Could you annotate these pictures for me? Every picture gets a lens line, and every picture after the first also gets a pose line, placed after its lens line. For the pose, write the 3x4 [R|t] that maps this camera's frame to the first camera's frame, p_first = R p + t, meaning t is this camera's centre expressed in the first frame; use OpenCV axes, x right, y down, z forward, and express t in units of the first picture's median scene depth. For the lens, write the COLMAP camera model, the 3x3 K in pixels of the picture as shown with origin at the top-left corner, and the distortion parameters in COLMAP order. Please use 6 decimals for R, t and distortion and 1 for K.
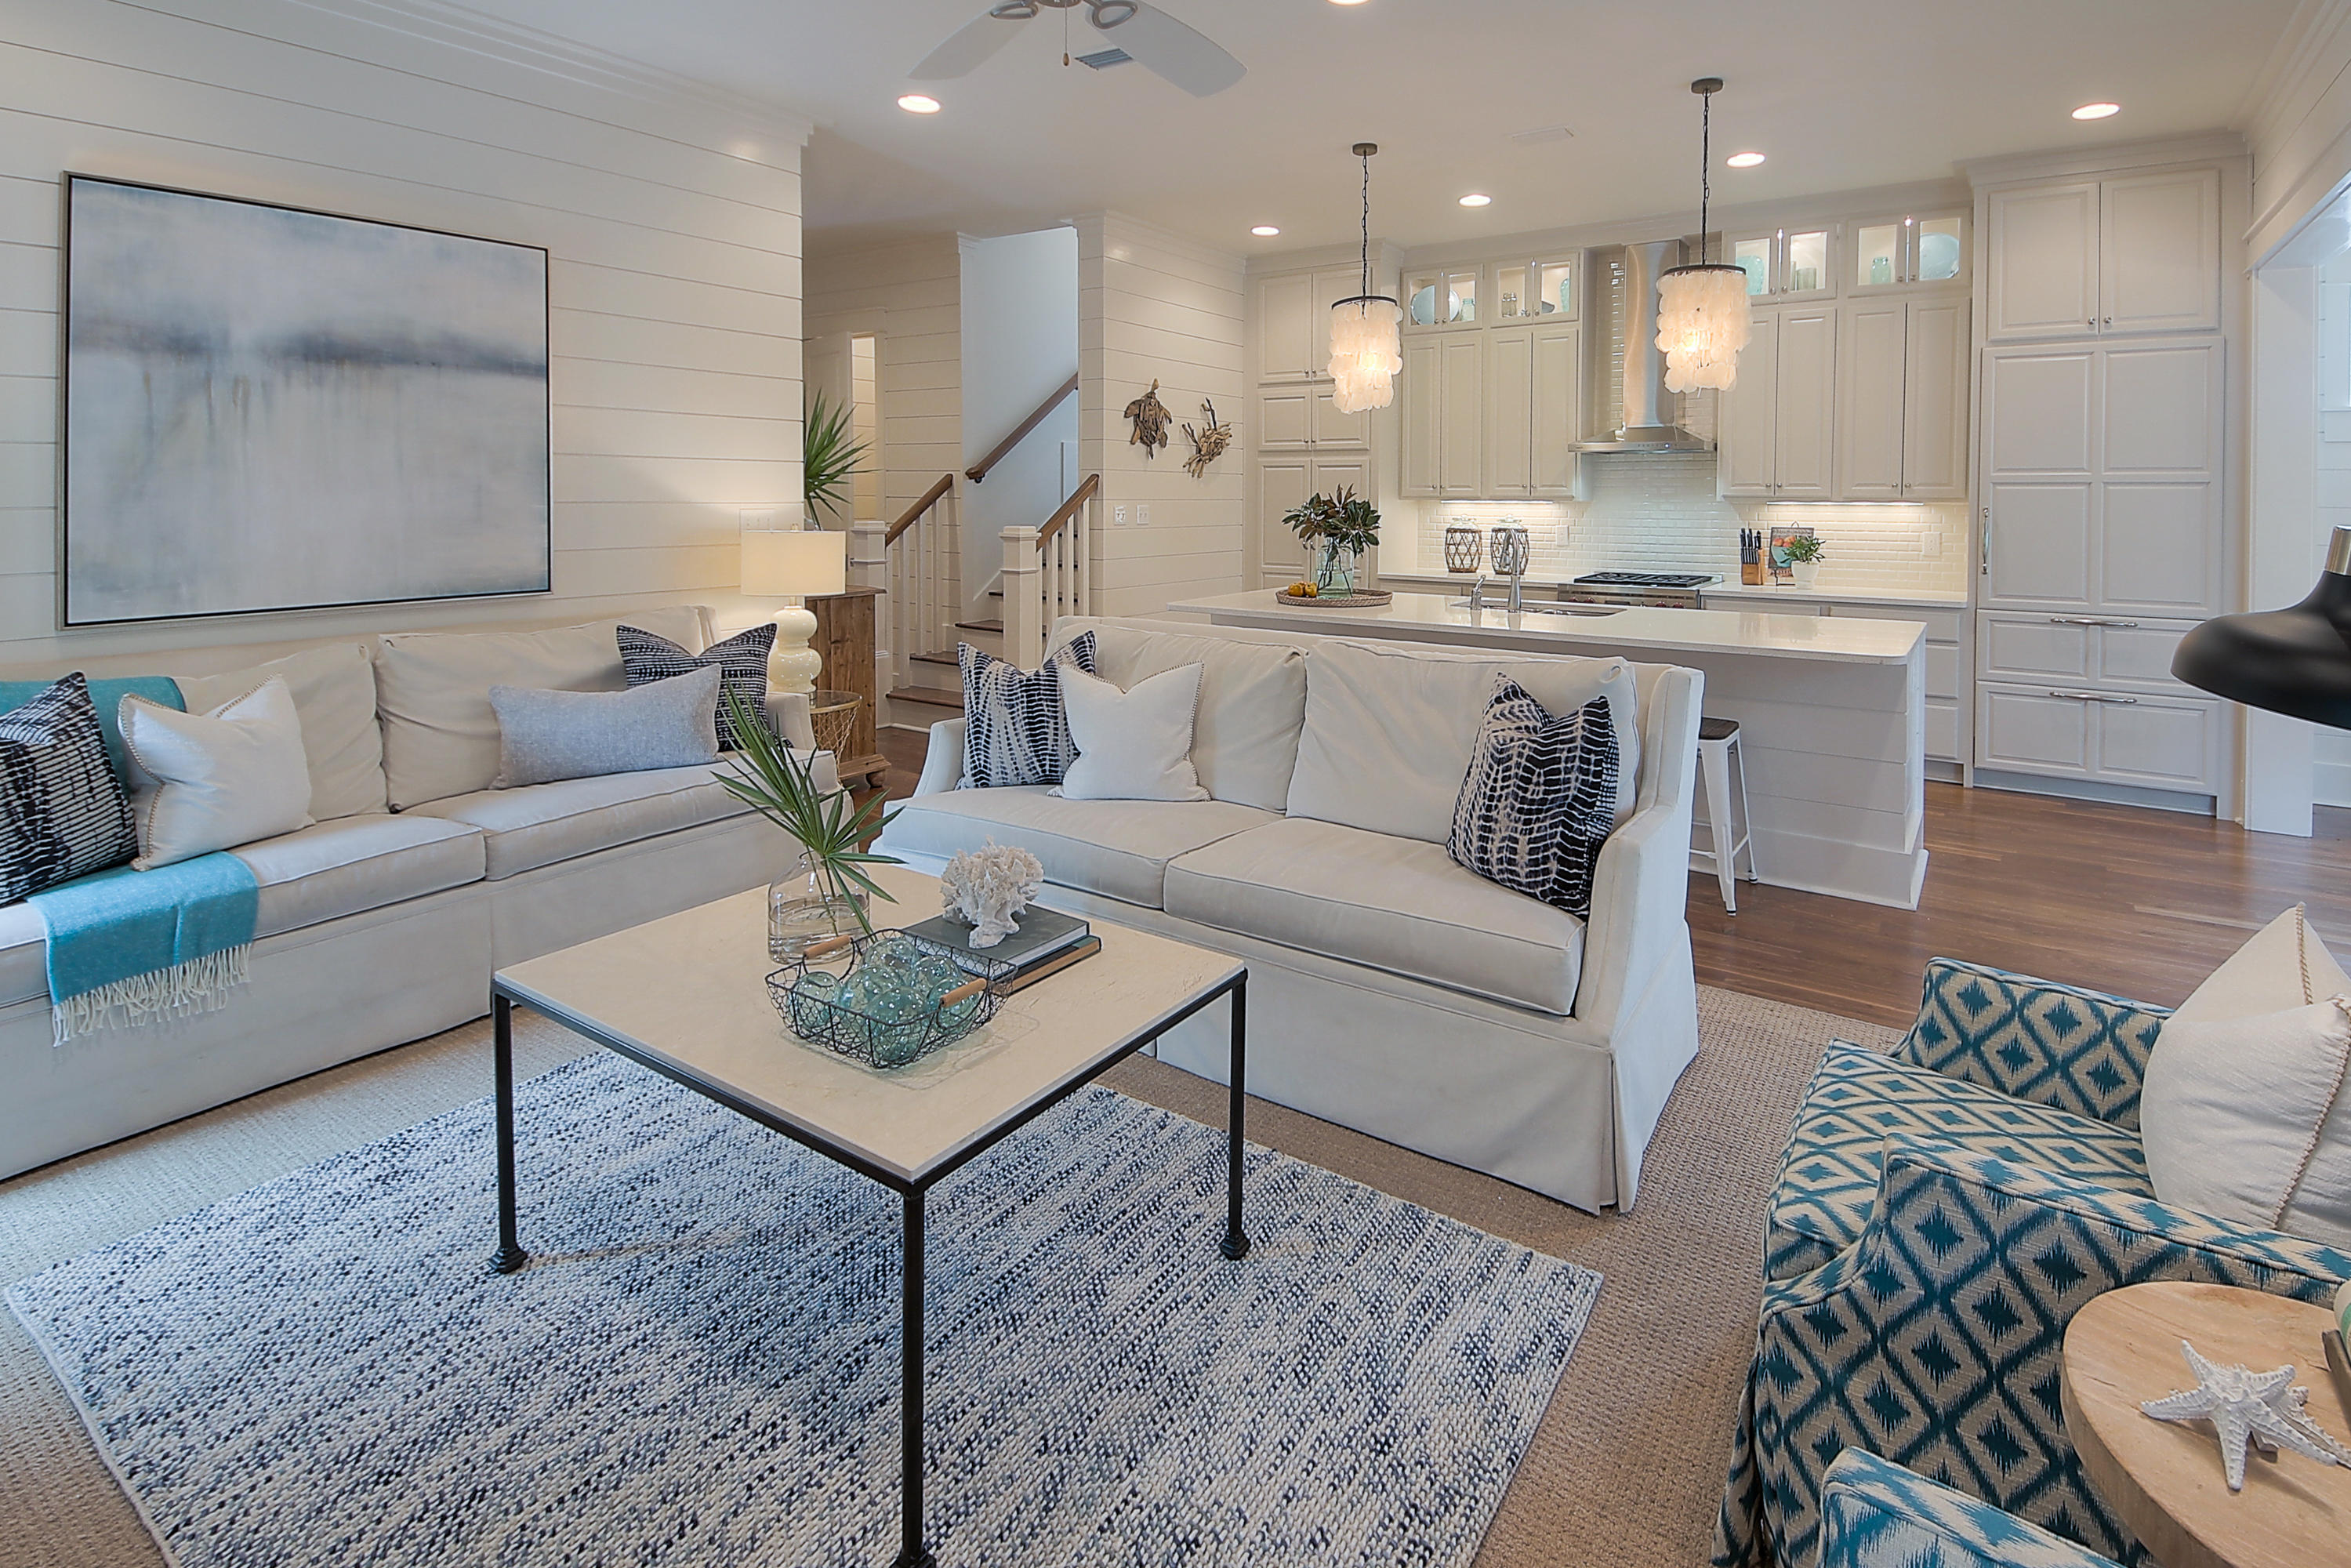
lens RADIAL K [[1297.9, 0, 1353.0], [0, 1297.9, 538.2], [0, 0, 1]] dist [0.041584, -0.023923]
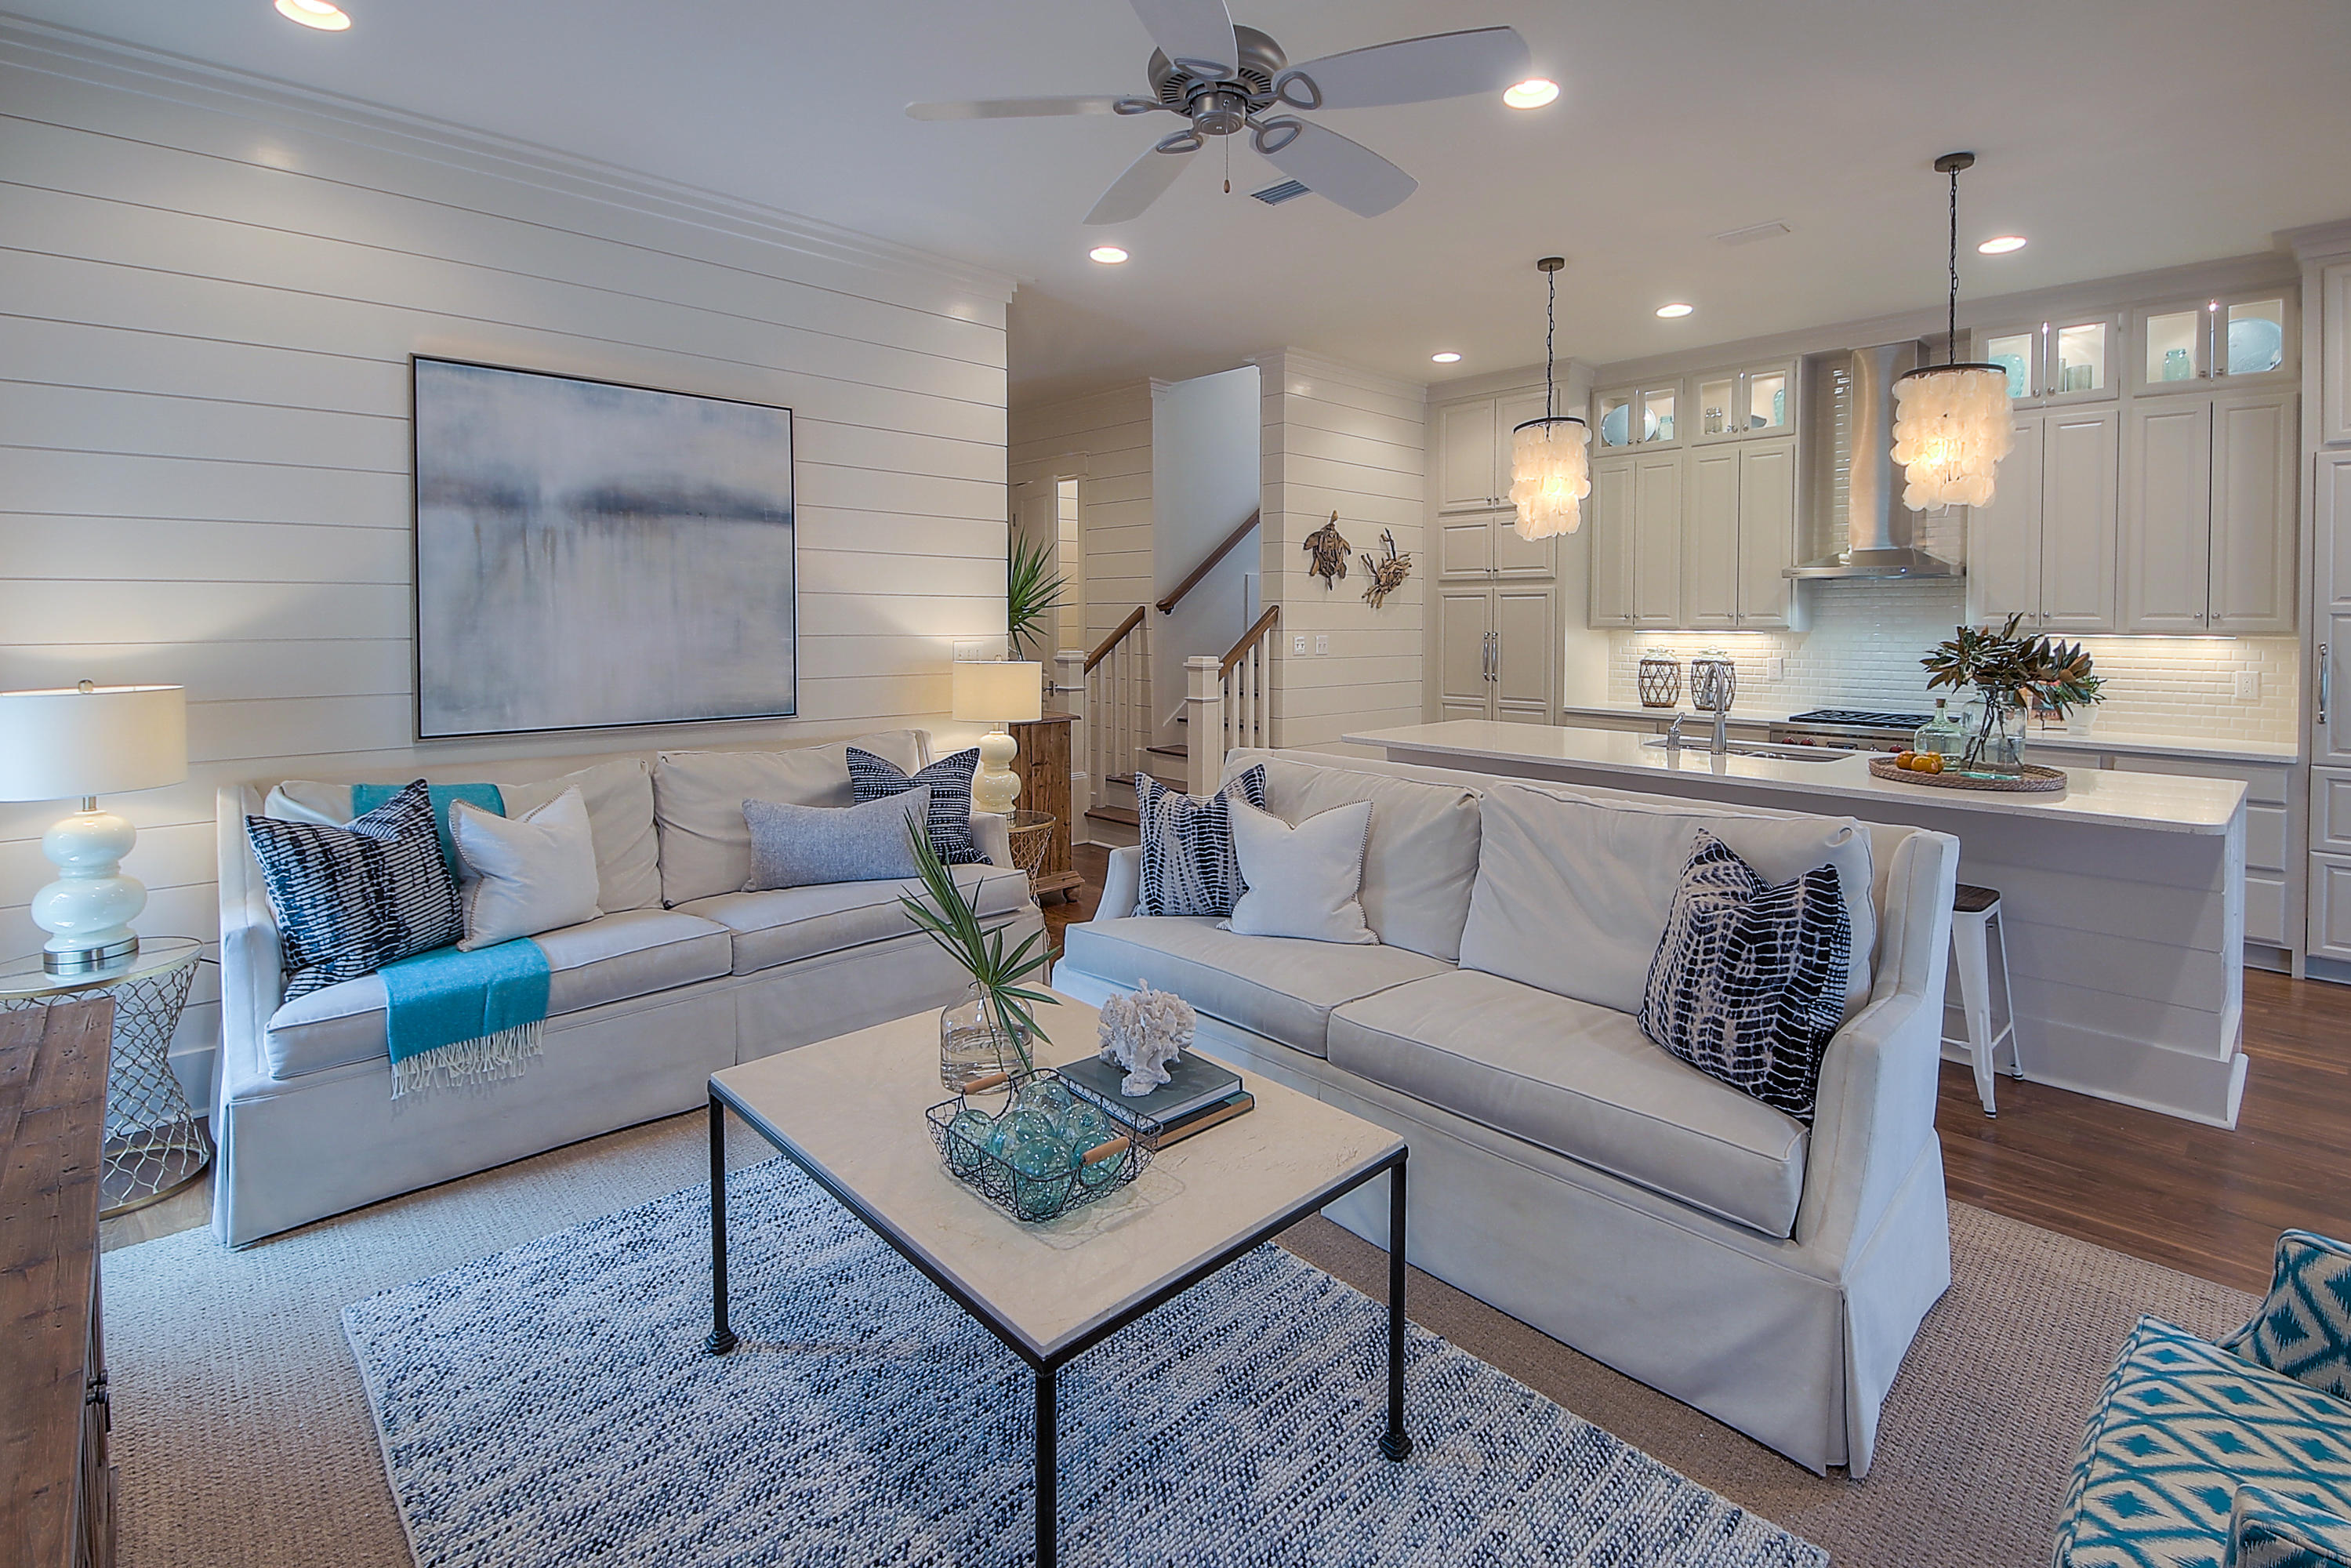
lens RADIAL K [[1268.1, 0, 1212.4], [0, 1268.1, 642.3], [0, 0, 1]] dist [0.035153, -0.030235]
pose [[0.967878, 0.003180, -0.251401, 0.004327], [-0.007619, 0.999832, -0.016683, -0.004441], [0.251306, 0.018063, 0.967739, 0.036875]]
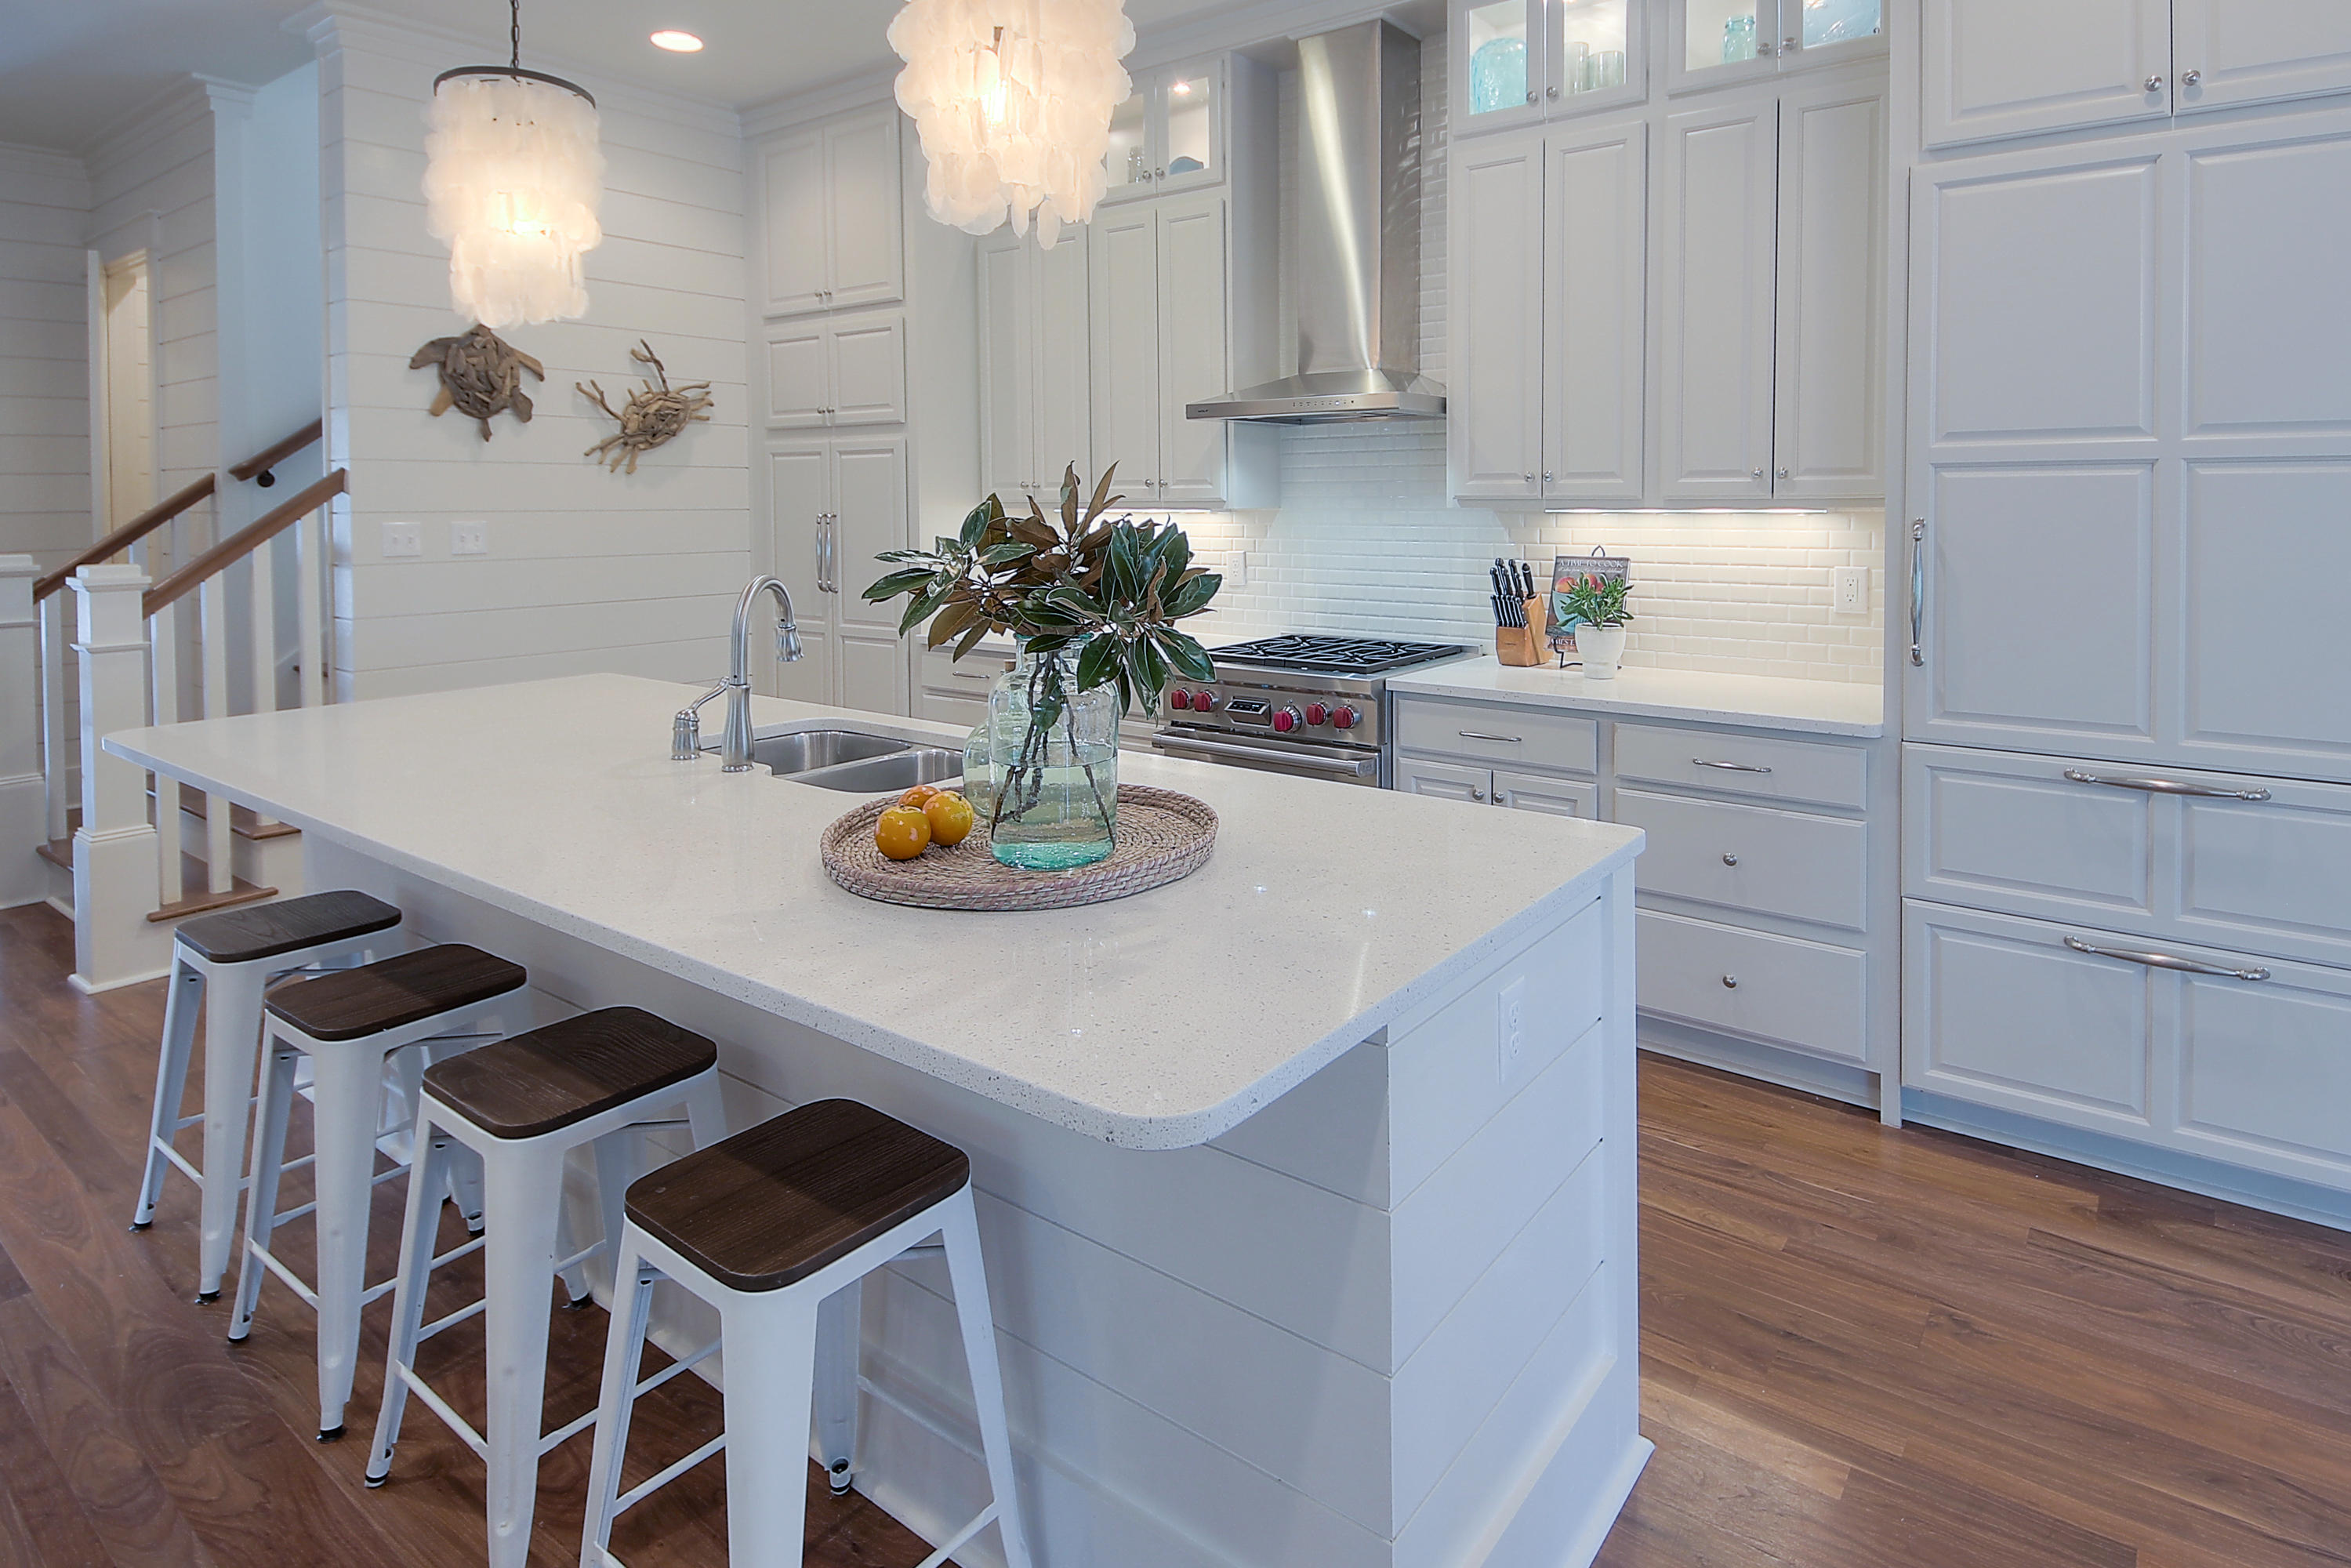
lens RADIAL K [[1478.2, 0, 1238.7], [0, 1478.2, 551.7], [0, 0, 1]] dist [0.035623, -0.031603]
pose [[0.993297, -0.003474, -0.115535, 0.320360], [0.003109, 0.999990, -0.003341, -0.010766], [0.115545, 0.002960, 0.993298, 0.478649]]
